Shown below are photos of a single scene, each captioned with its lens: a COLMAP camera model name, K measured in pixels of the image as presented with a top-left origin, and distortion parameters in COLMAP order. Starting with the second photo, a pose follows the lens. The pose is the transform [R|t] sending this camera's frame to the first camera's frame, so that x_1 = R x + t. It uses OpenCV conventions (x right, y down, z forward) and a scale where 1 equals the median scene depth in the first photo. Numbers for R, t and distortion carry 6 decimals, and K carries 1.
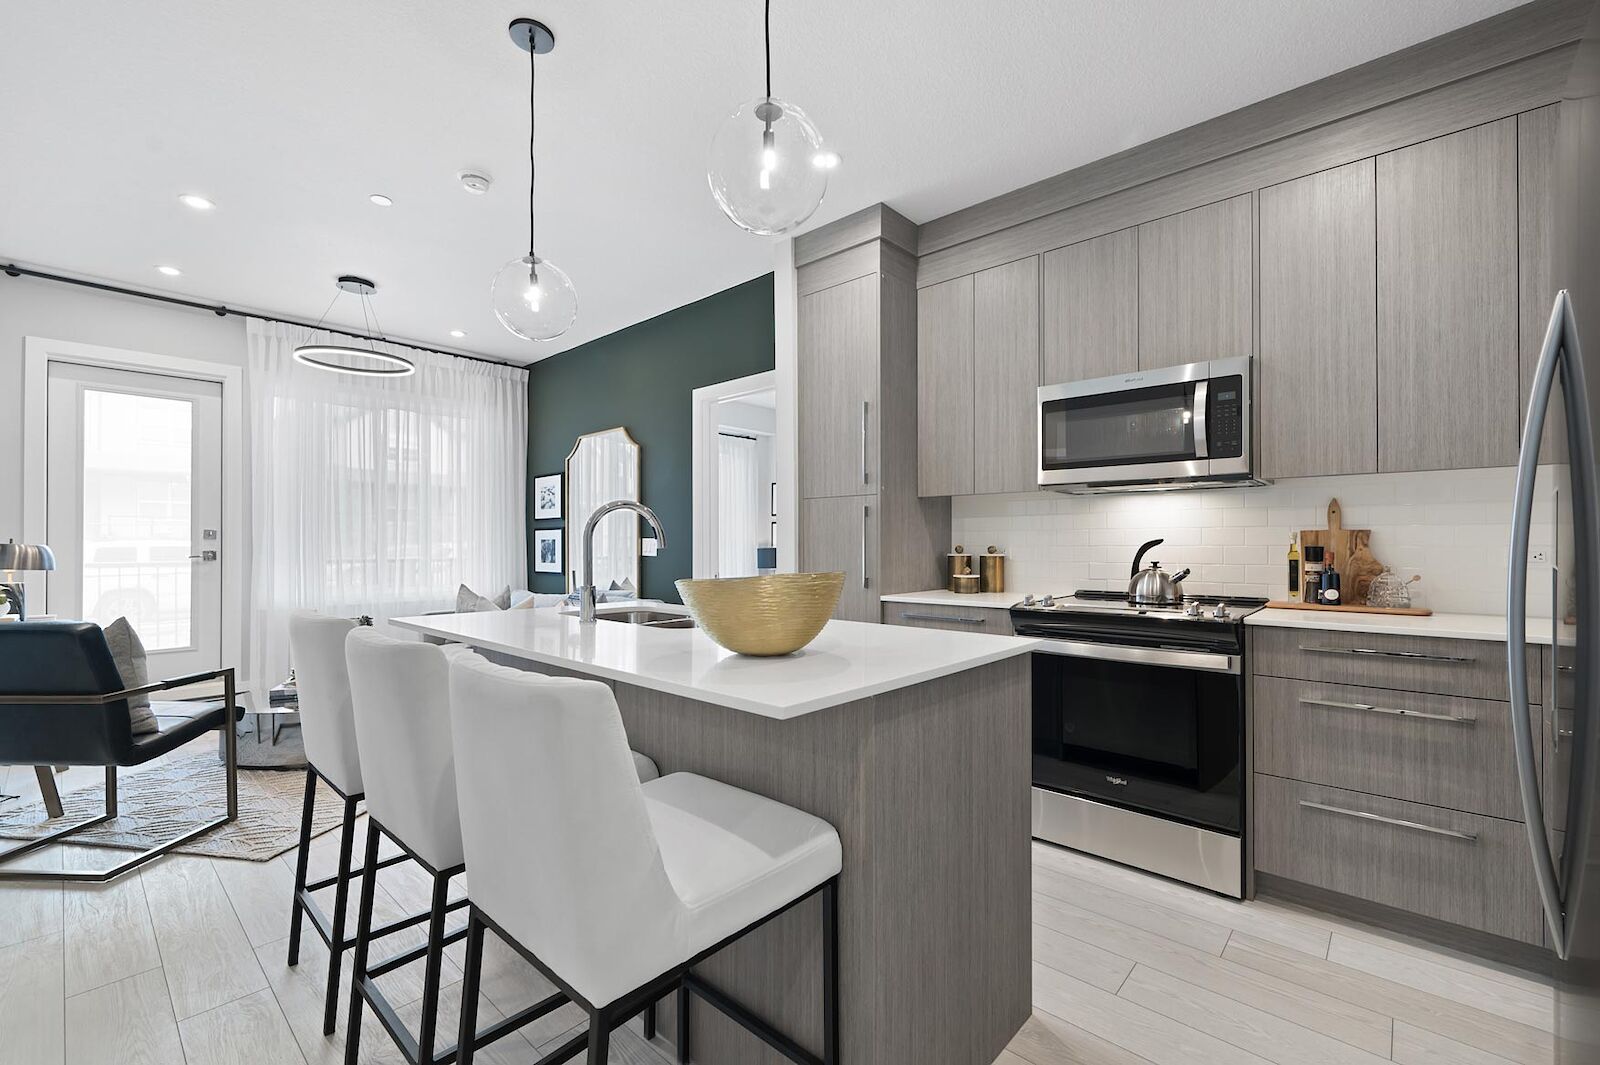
lens RADIAL K [[671.2, 0, 806.5], [0, 671.2, 540.4], [0, 0, 1]] dist [-0.003492, -0.000565]
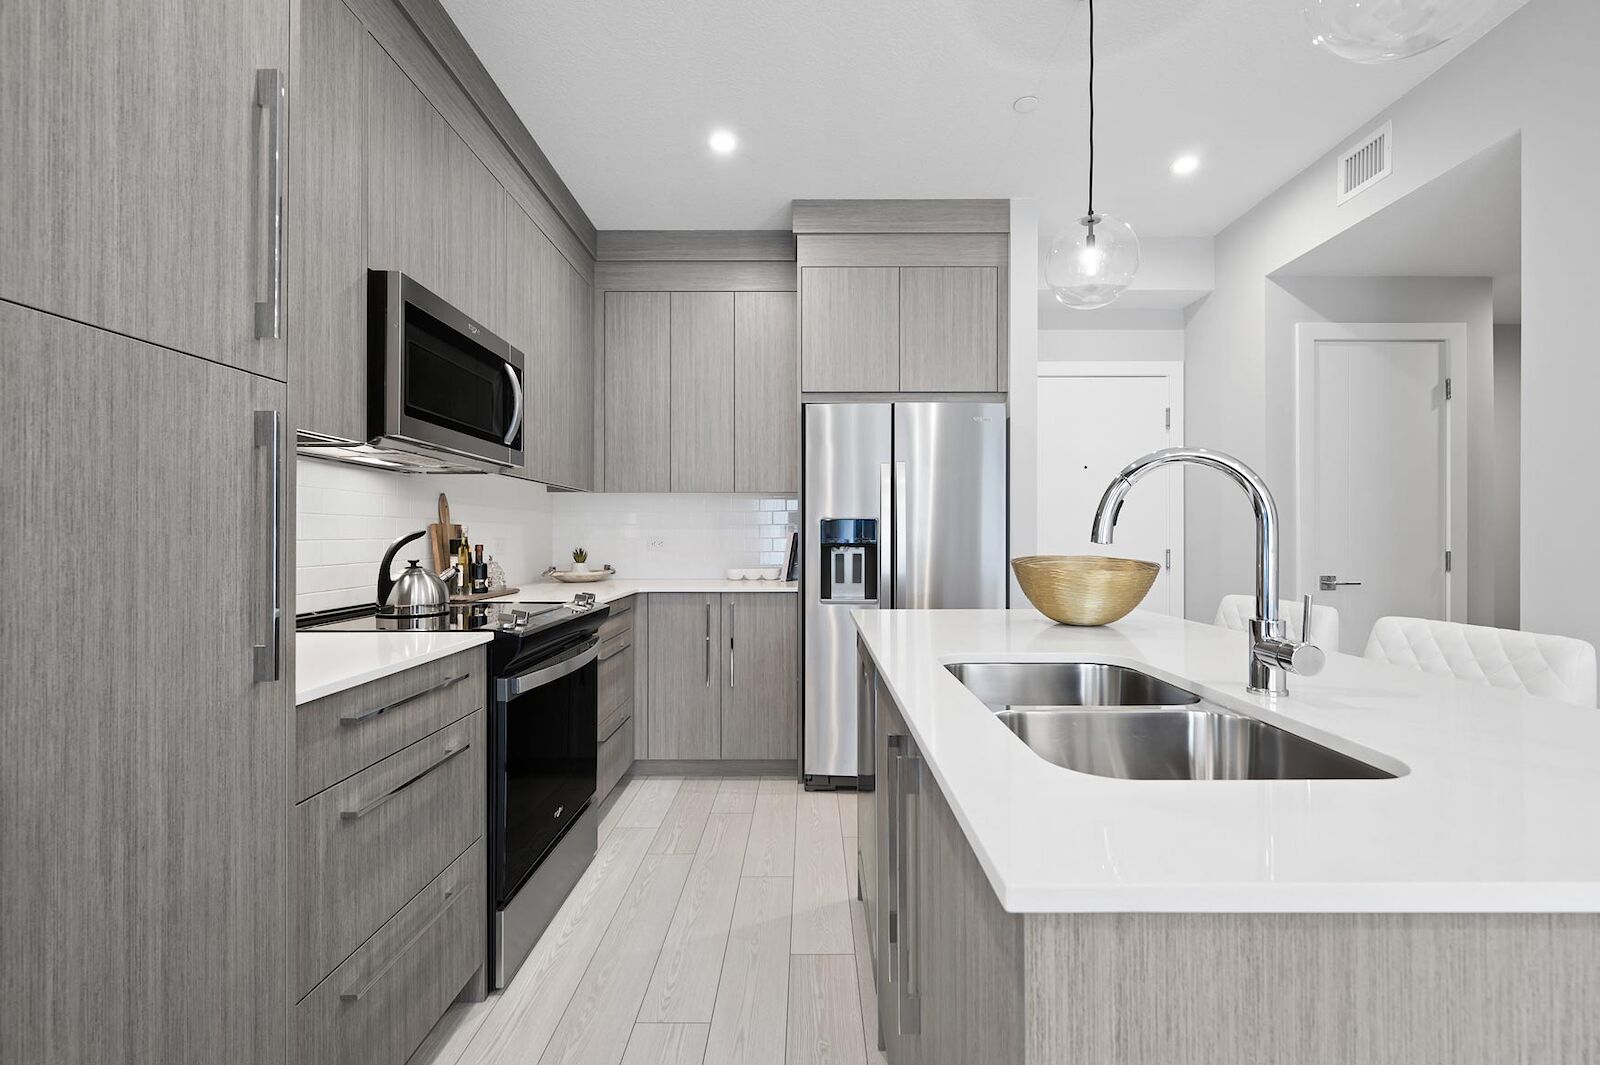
lens RADIAL K [[673.7, 0, 800.0], [0, 673.7, 532.5], [0, 0, 1]] dist [-0.001623, -0.000112]
pose [[-0.658339, 0.006138, 0.752696, -0.213521], [-0.002555, 0.999943, -0.010389, 0.004547], [-0.752717, -0.008763, -0.658286, 0.720964]]
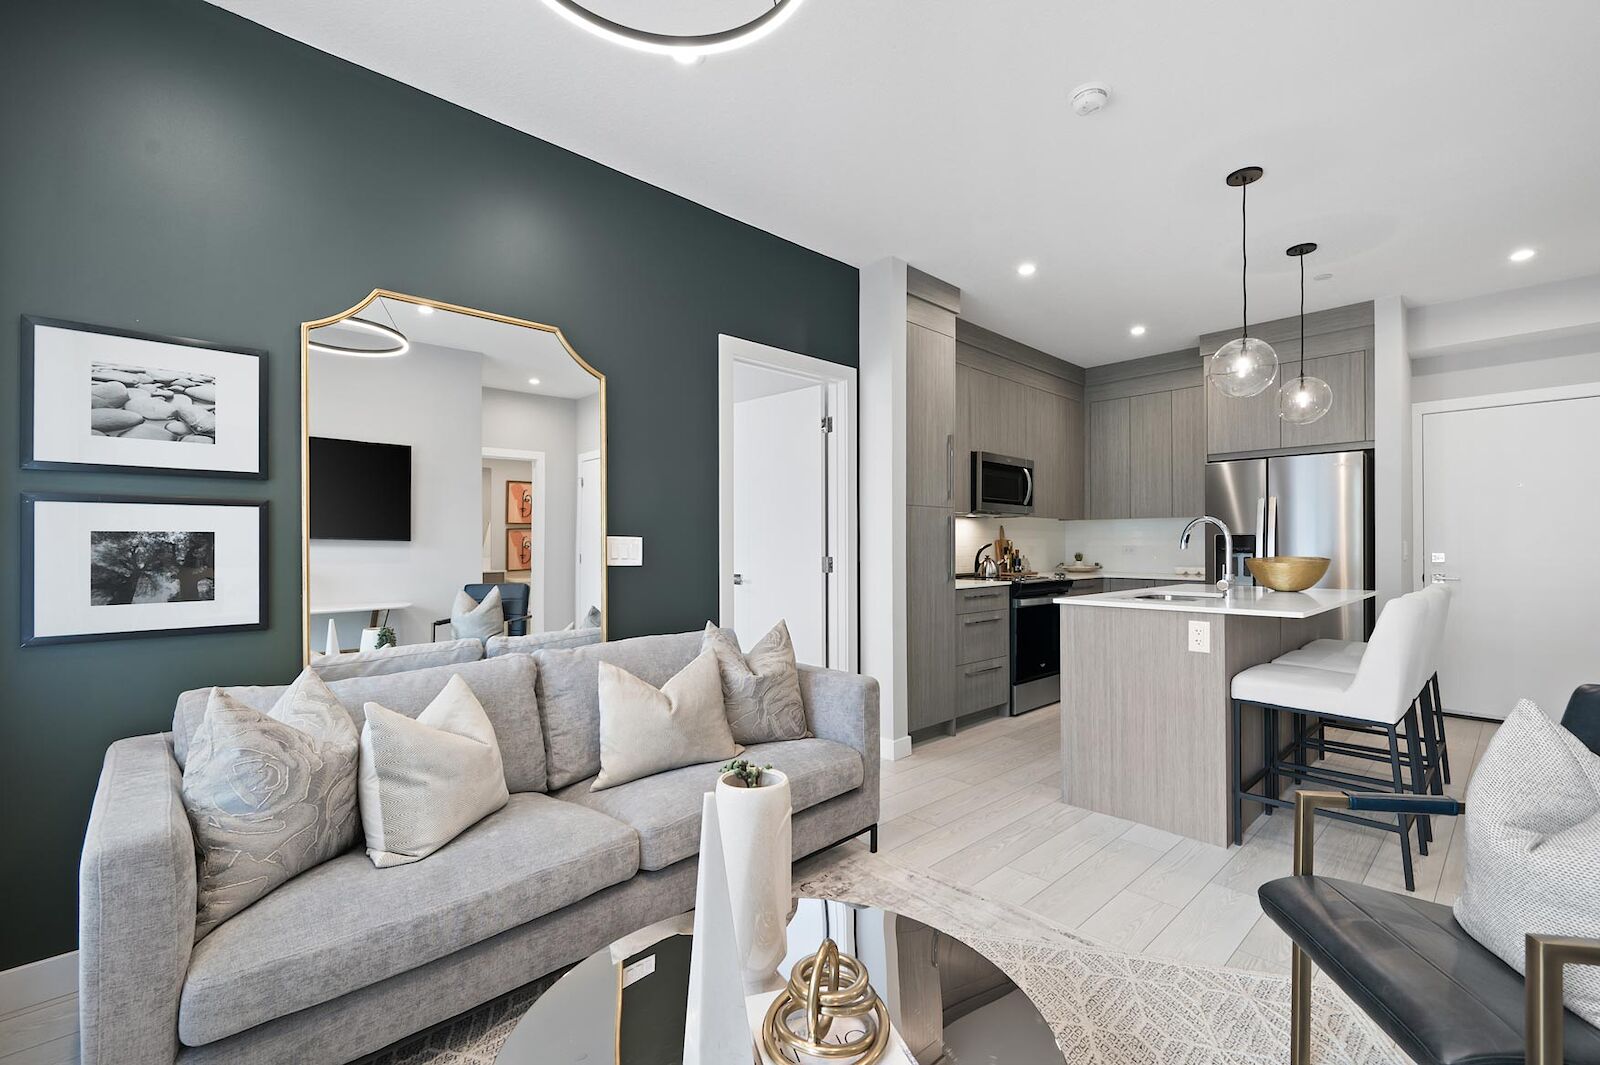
lens RADIAL K [[671.2, 0, 806.5], [0, 671.2, 540.4], [0, 0, 1]] dist [-0.003492, -0.000565]
pose [[0.092781, 0.009083, 0.995645, -0.858755], [-0.004494, 0.999952, -0.008704, 0.005198], [-0.995676, -0.003667, 0.092817, 0.817291]]
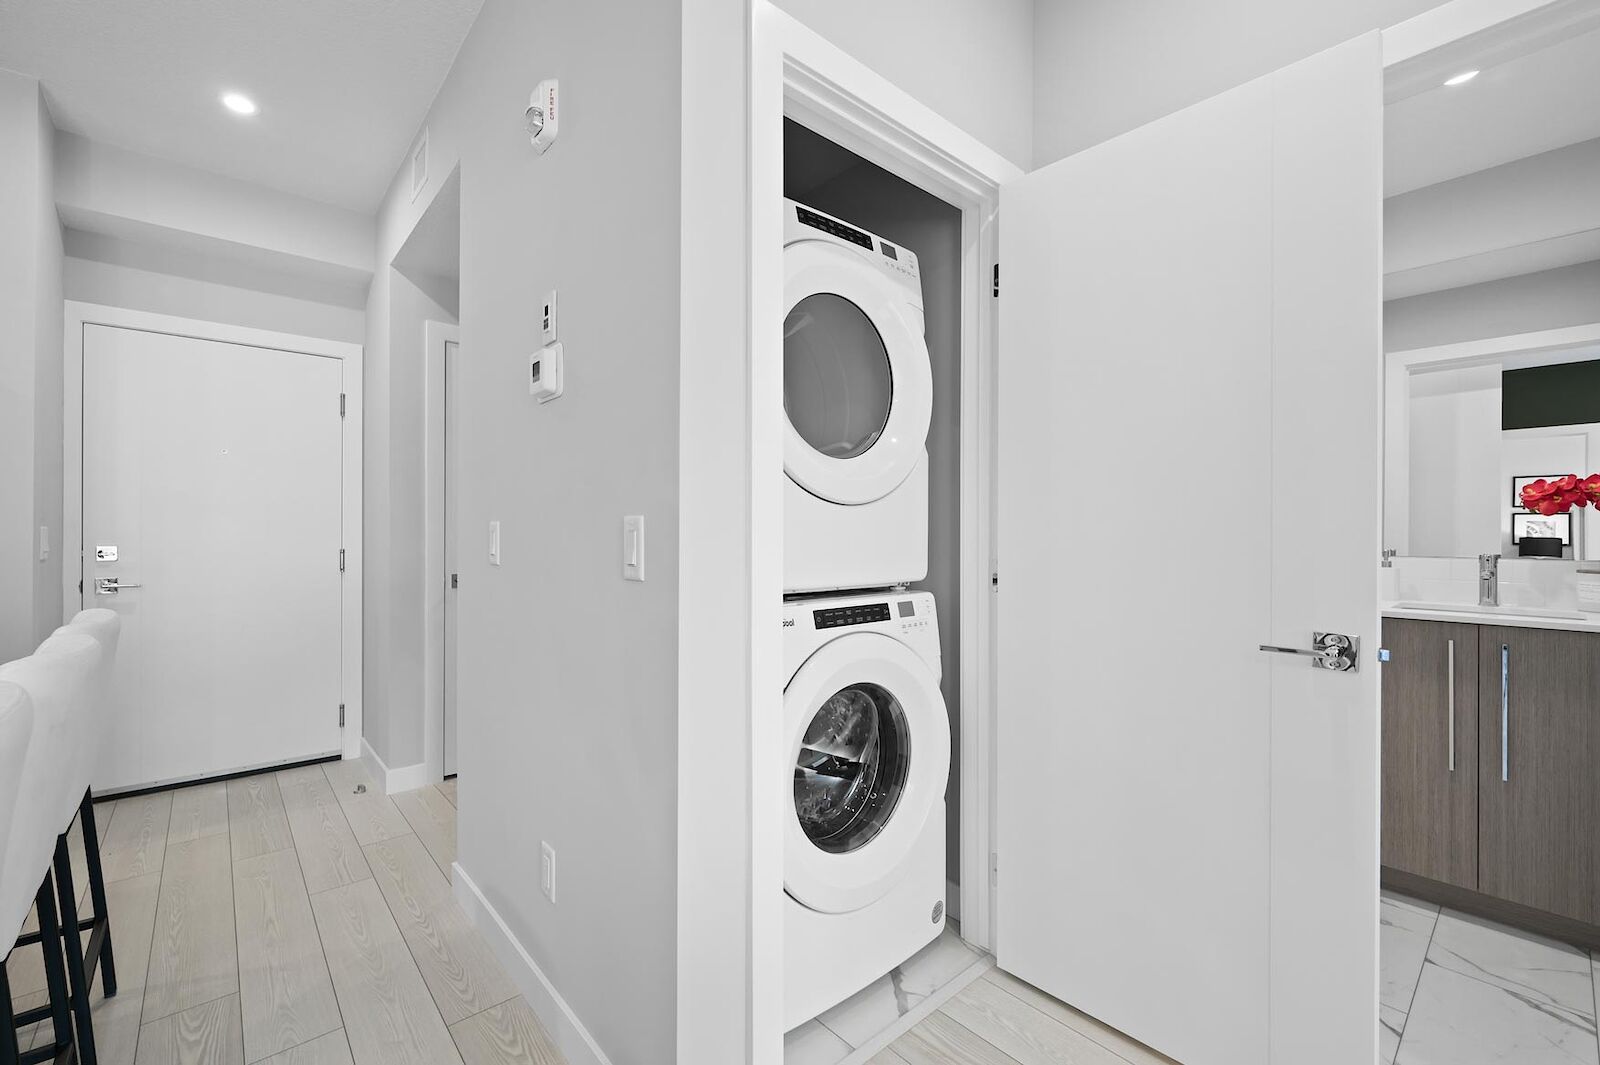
lens RADIAL K [[673.7, 0, 800.0], [0, 673.7, 532.5], [0, 0, 1]] dist [-0.001623, -0.000112]
pose [[-0.992767, 0.001829, 0.120044, -0.497473], [0.001103, 0.999981, -0.006115, 0.002905], [-0.120053, -0.005939, -0.992750, 0.517757]]
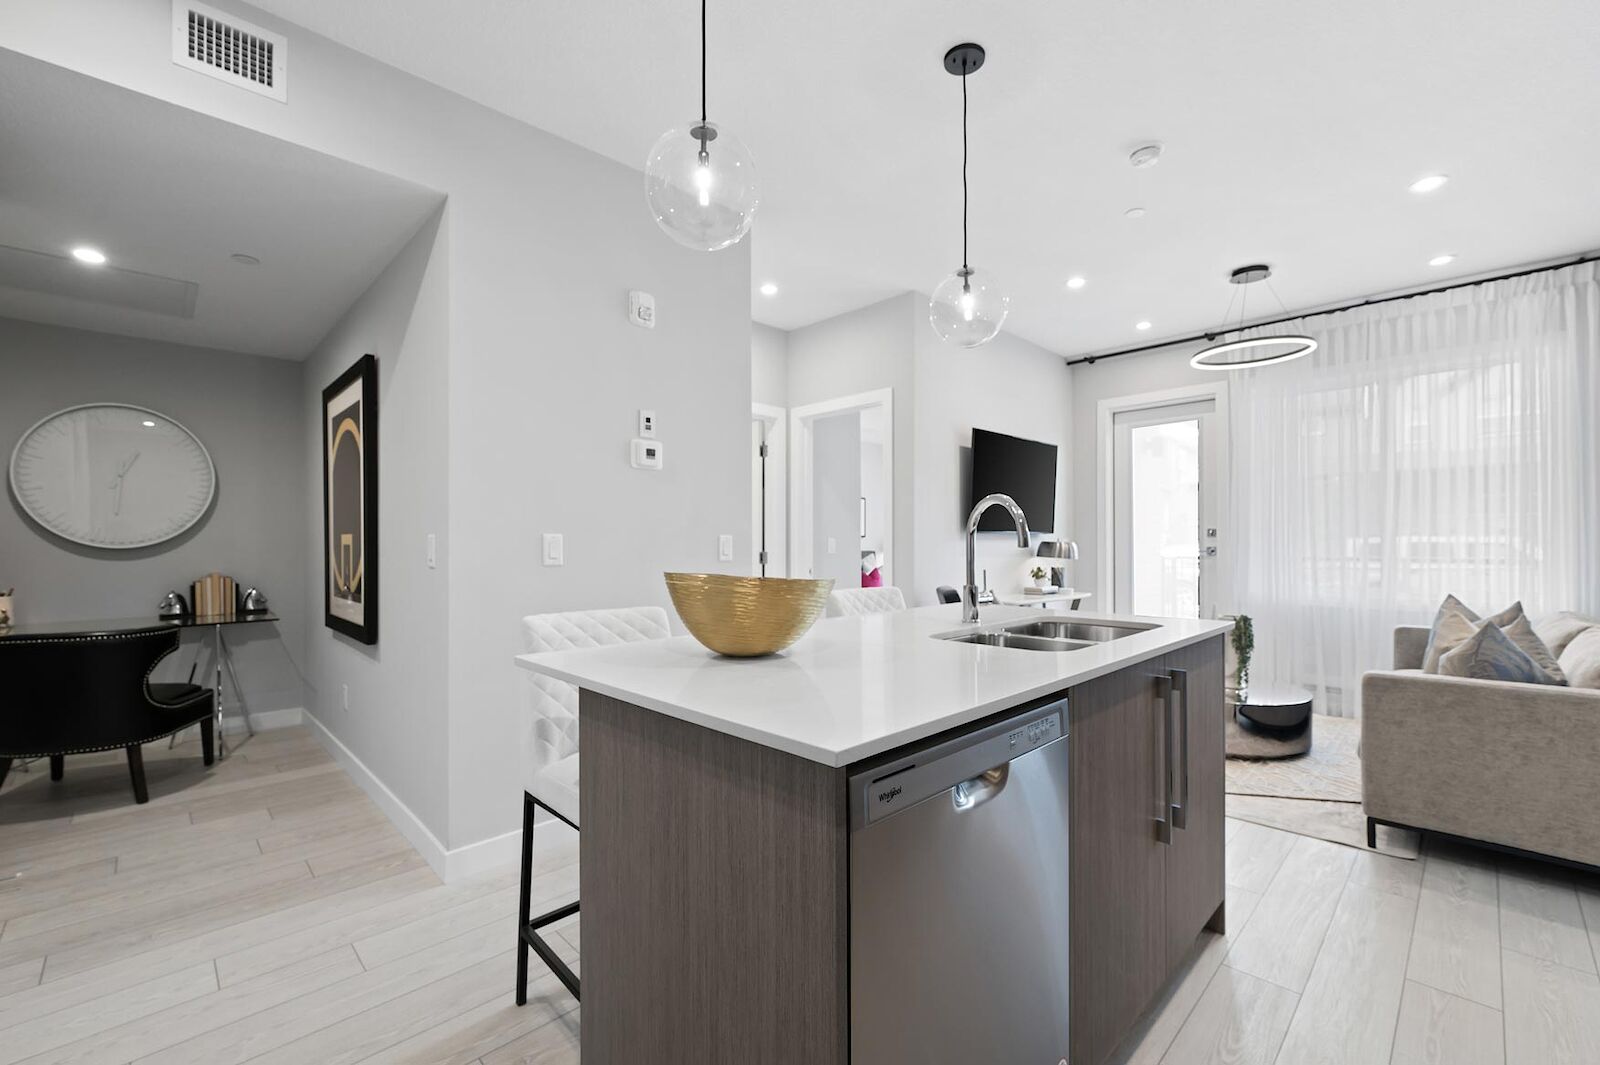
lens RADIAL K [[671.2, 0, 806.5], [0, 671.2, 540.4], [0, 0, 1]] dist [-0.003492, -0.000565]
pose [[-0.059182, -0.001692, -0.998246, 0.300917], [0.008903, 0.999958, -0.002223, 0.000930], [0.998208, -0.009019, -0.059164, 0.371729]]
